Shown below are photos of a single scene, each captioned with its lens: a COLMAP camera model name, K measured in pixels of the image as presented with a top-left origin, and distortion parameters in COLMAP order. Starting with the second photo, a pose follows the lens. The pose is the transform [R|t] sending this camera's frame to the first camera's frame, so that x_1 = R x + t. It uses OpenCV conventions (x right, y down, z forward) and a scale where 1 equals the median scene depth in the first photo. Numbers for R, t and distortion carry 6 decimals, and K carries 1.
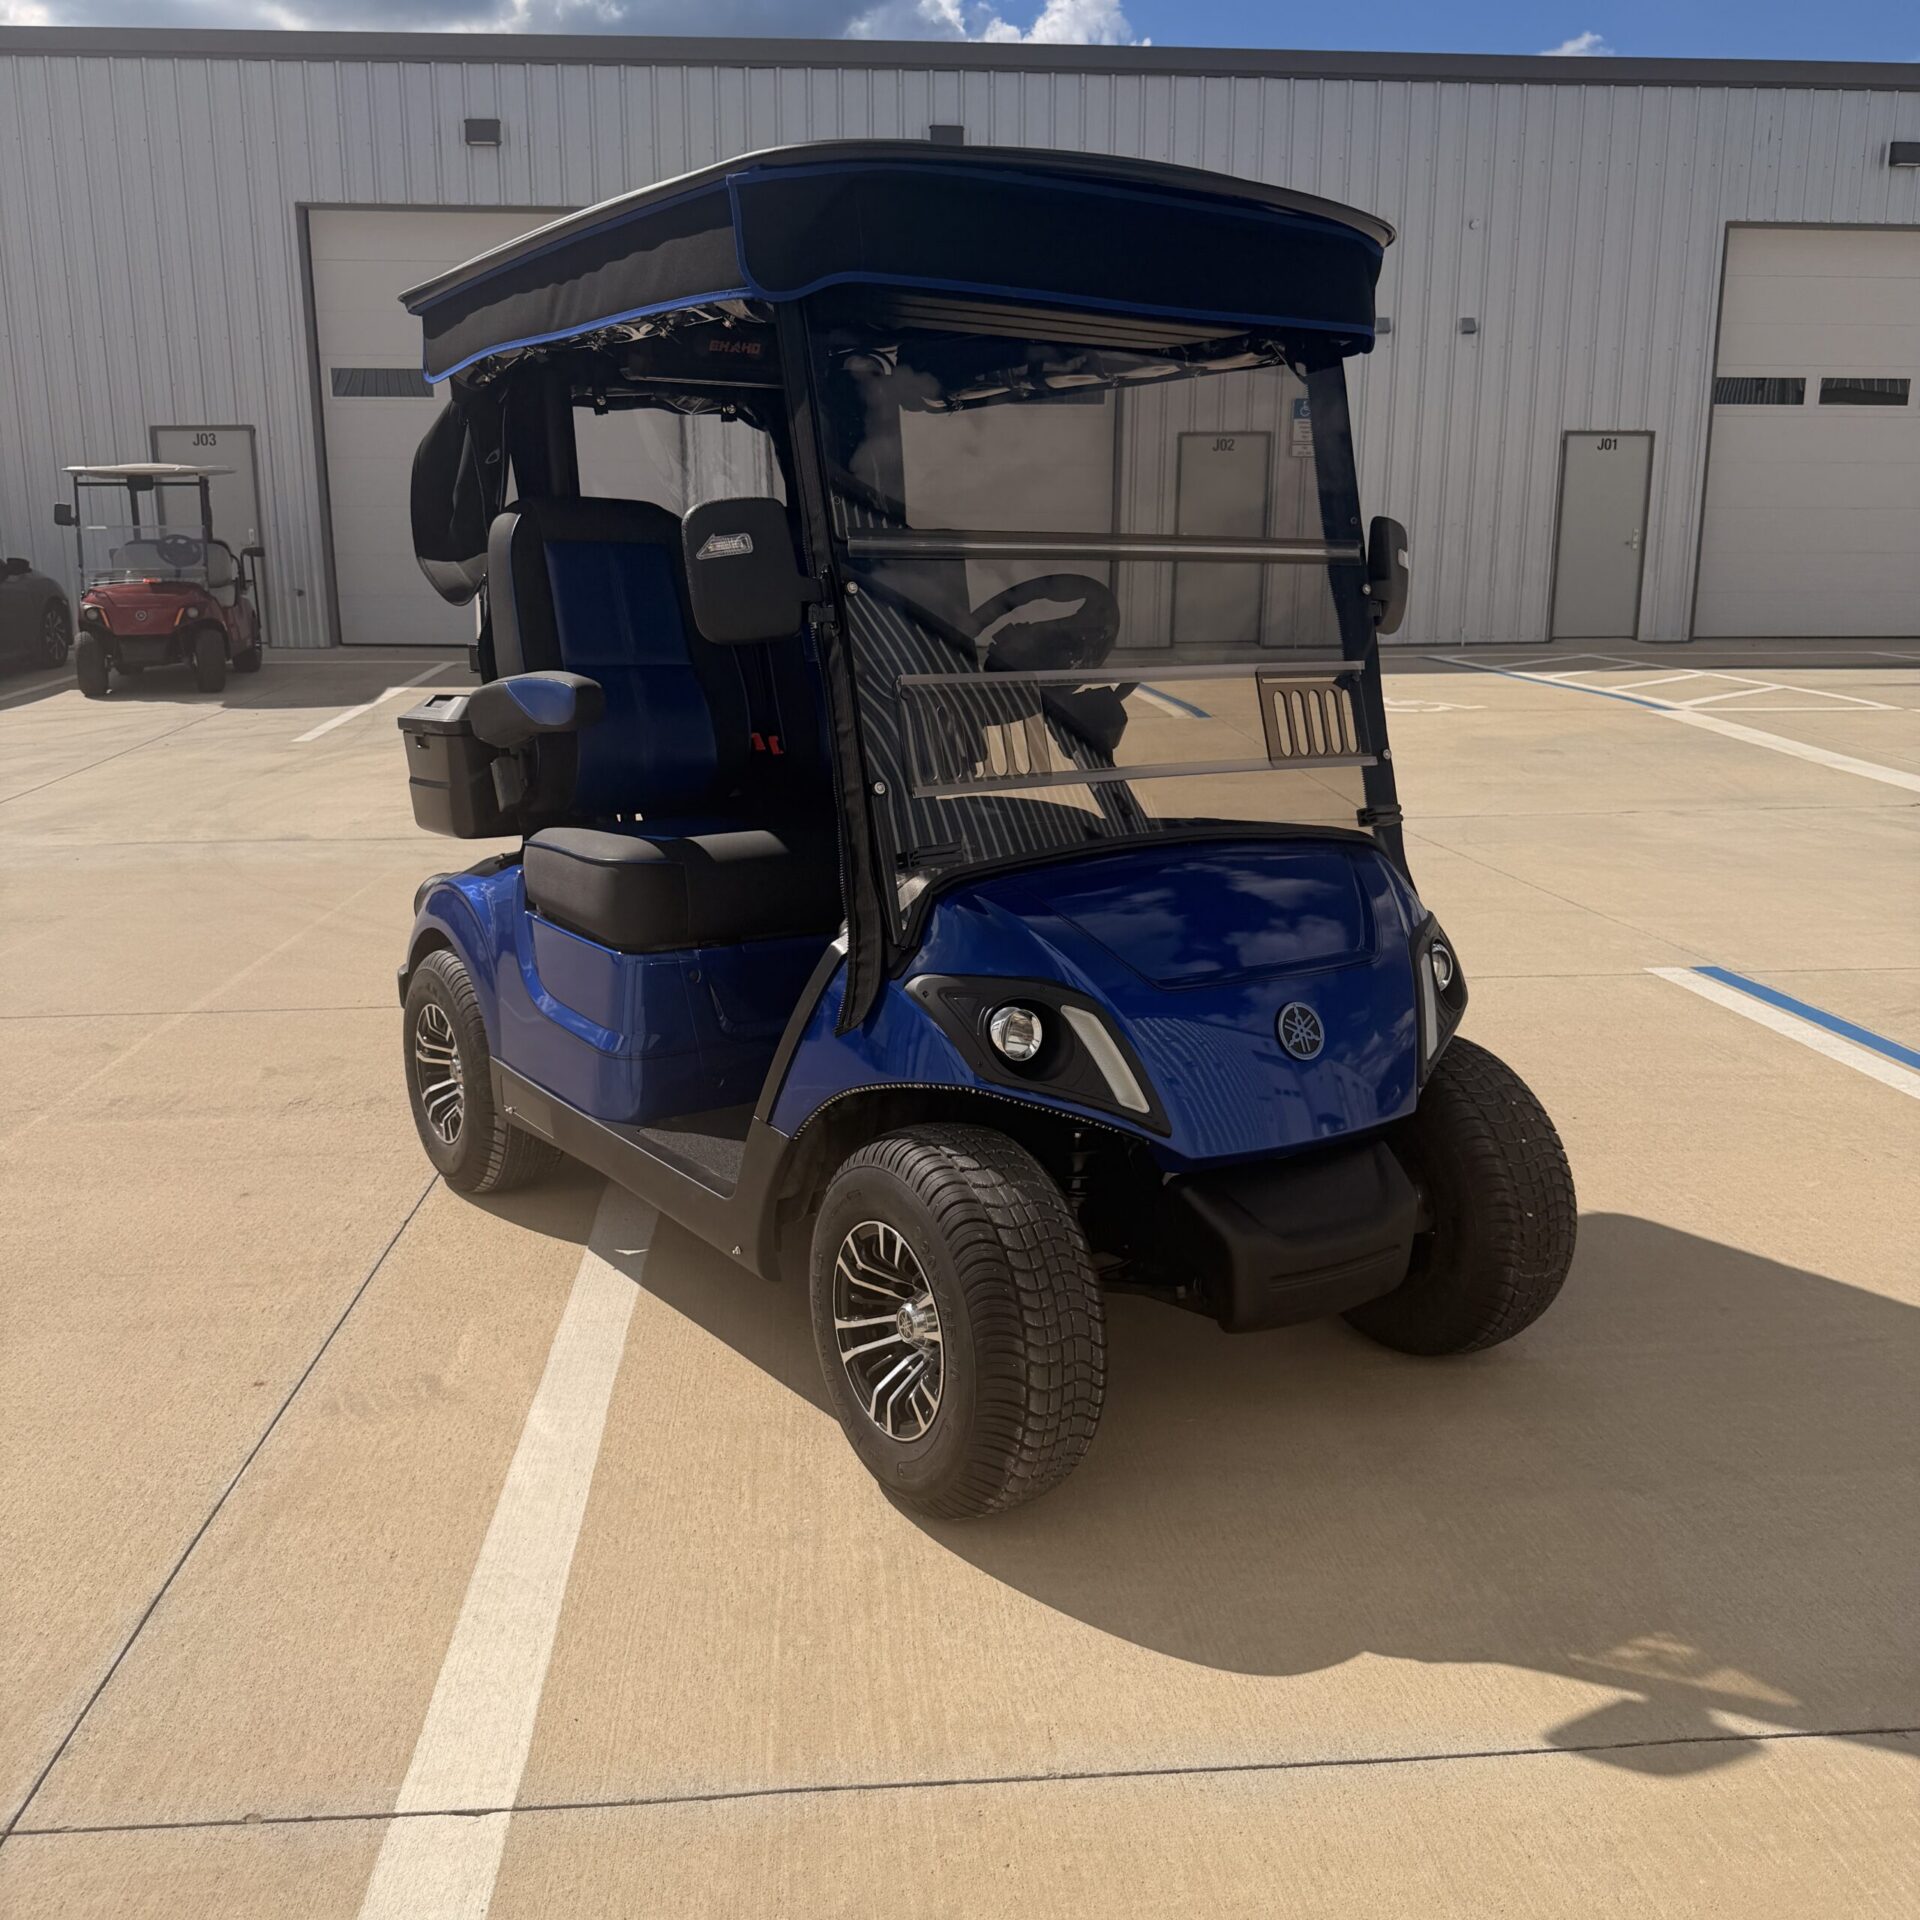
lens RADIAL K [[1841.9, 0, 960.0], [0, 1841.9, 960.0], [0, 0, 1]] dist [0.097491, -0.227910]
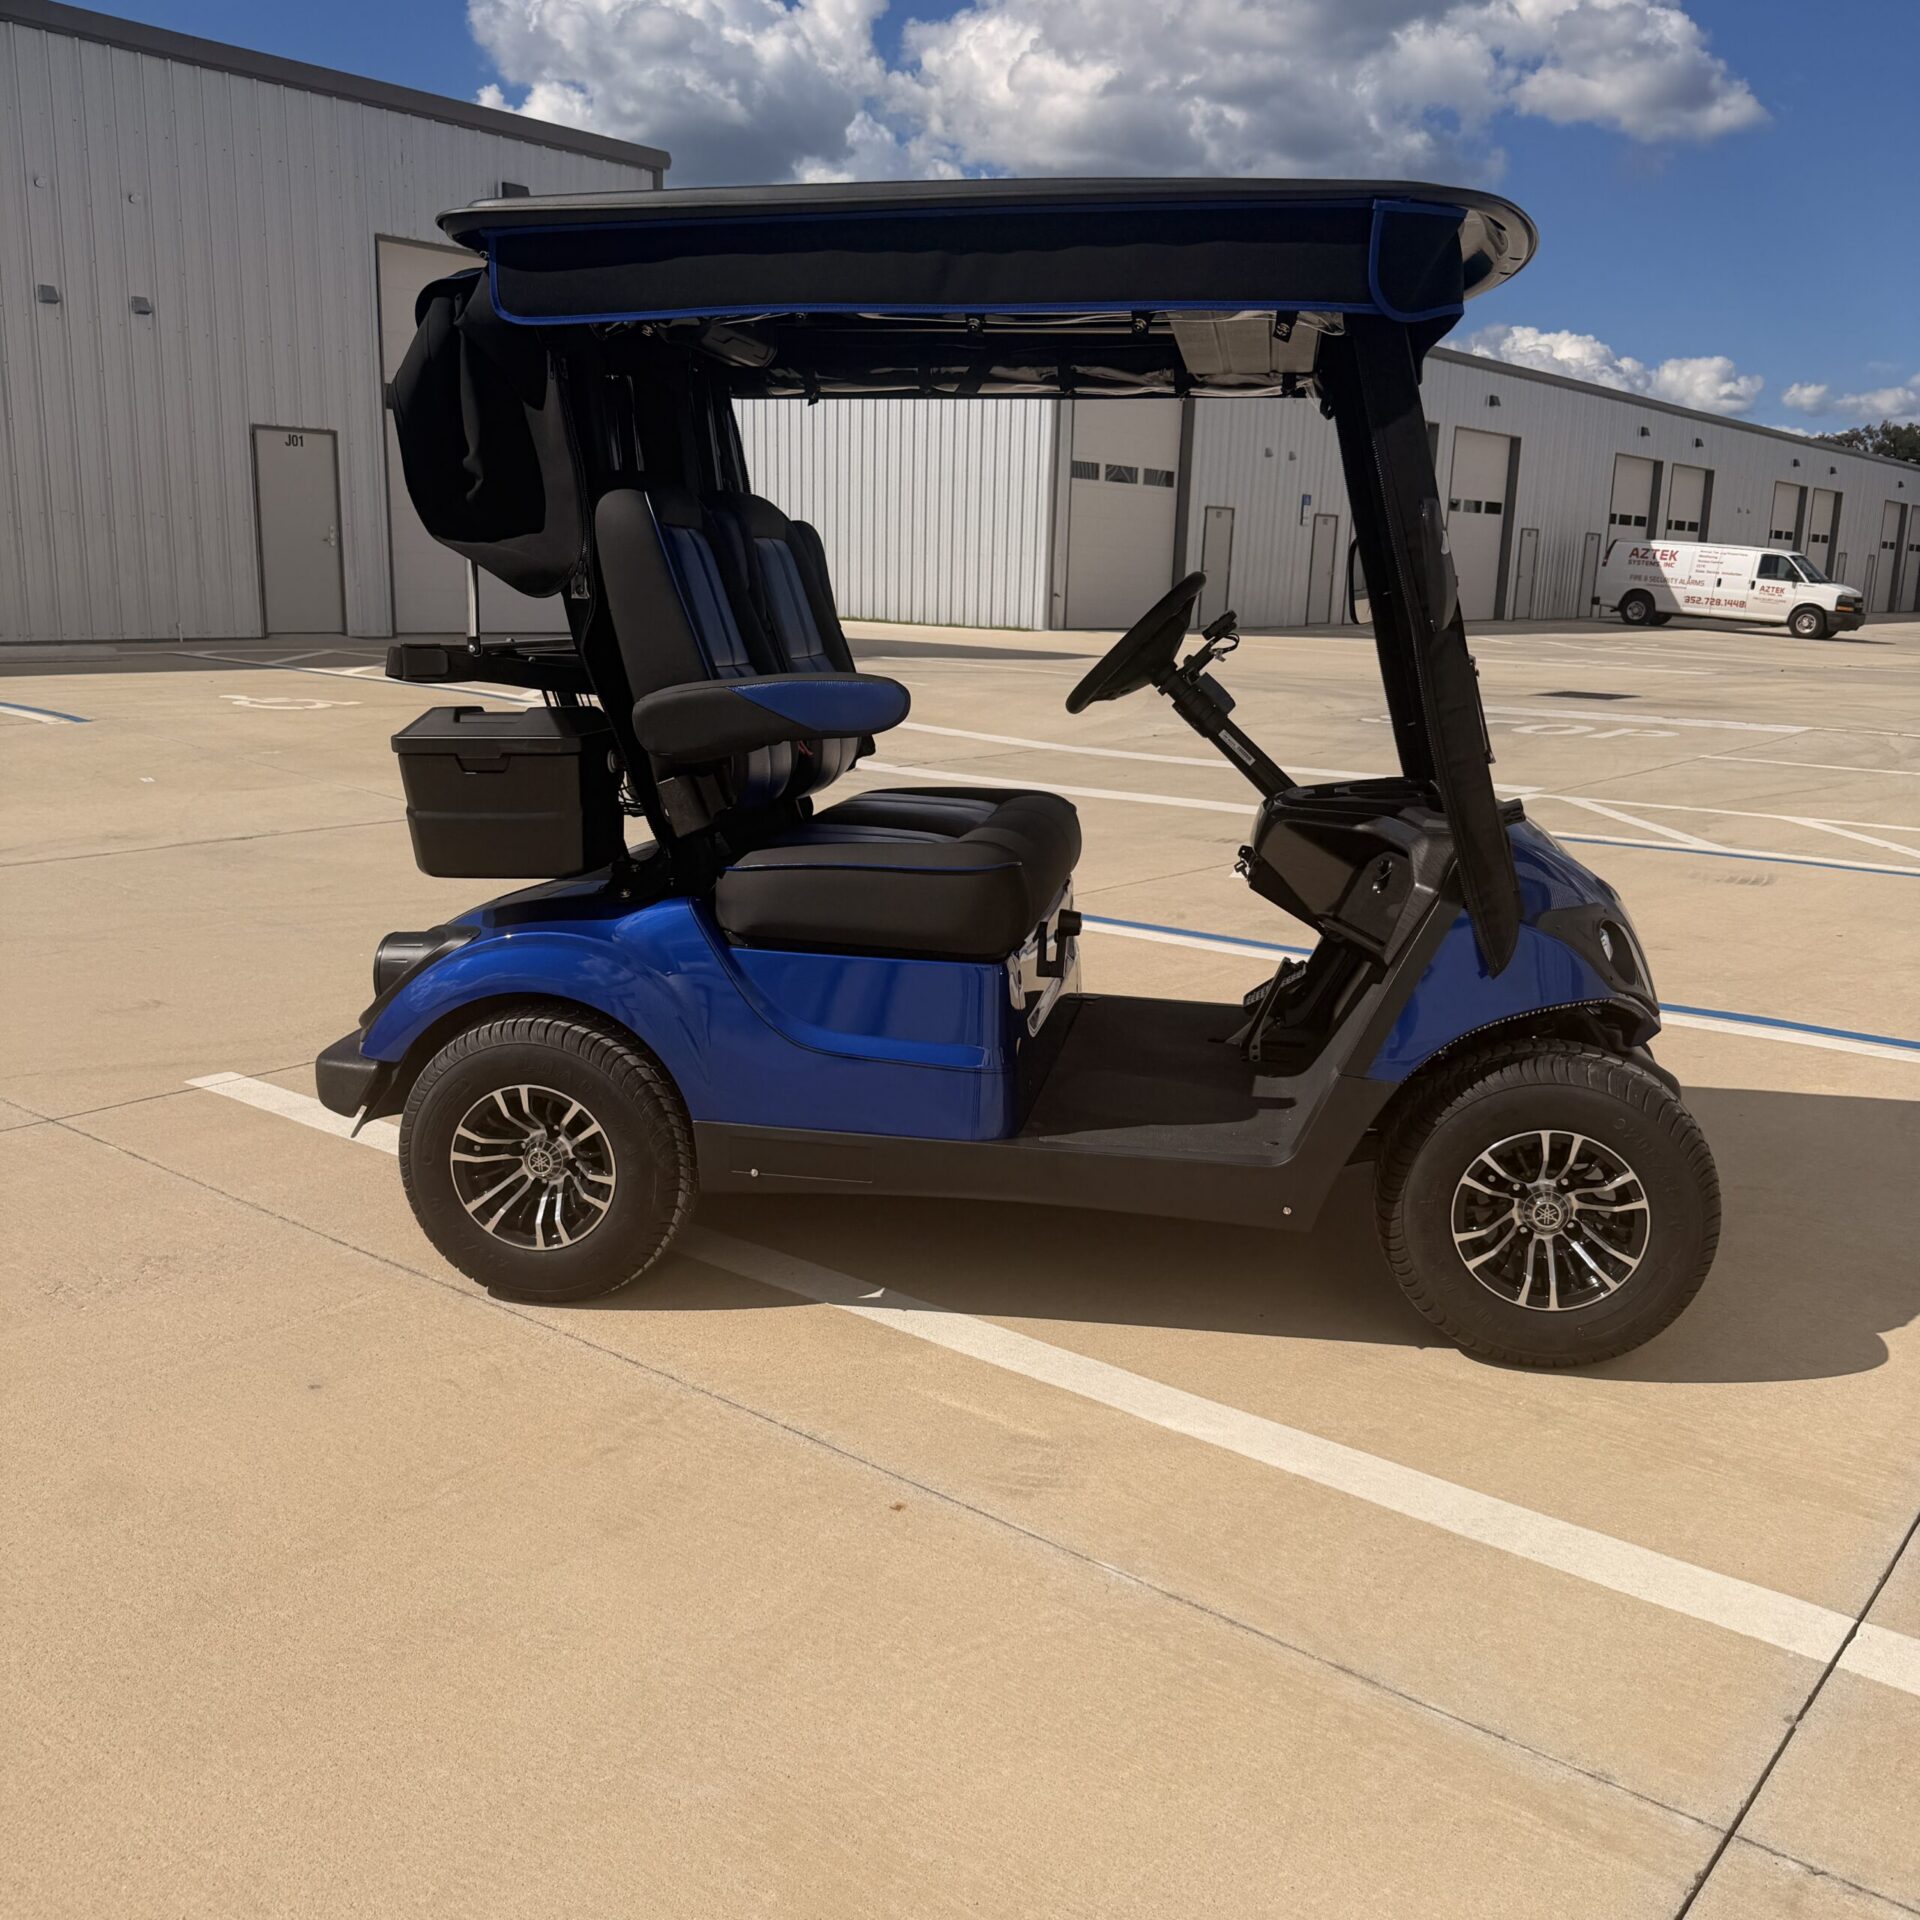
lens RADIAL K [[1841.9, 0, 960.0], [0, 1841.9, 960.0], [0, 0, 1]] dist [0.097491, -0.227910]
pose [[0.681178, -0.132836, 0.719966, -0.688195], [0.131140, 0.989635, 0.058515, -0.050577], [-0.720277, 0.054557, 0.691538, 0.270903]]
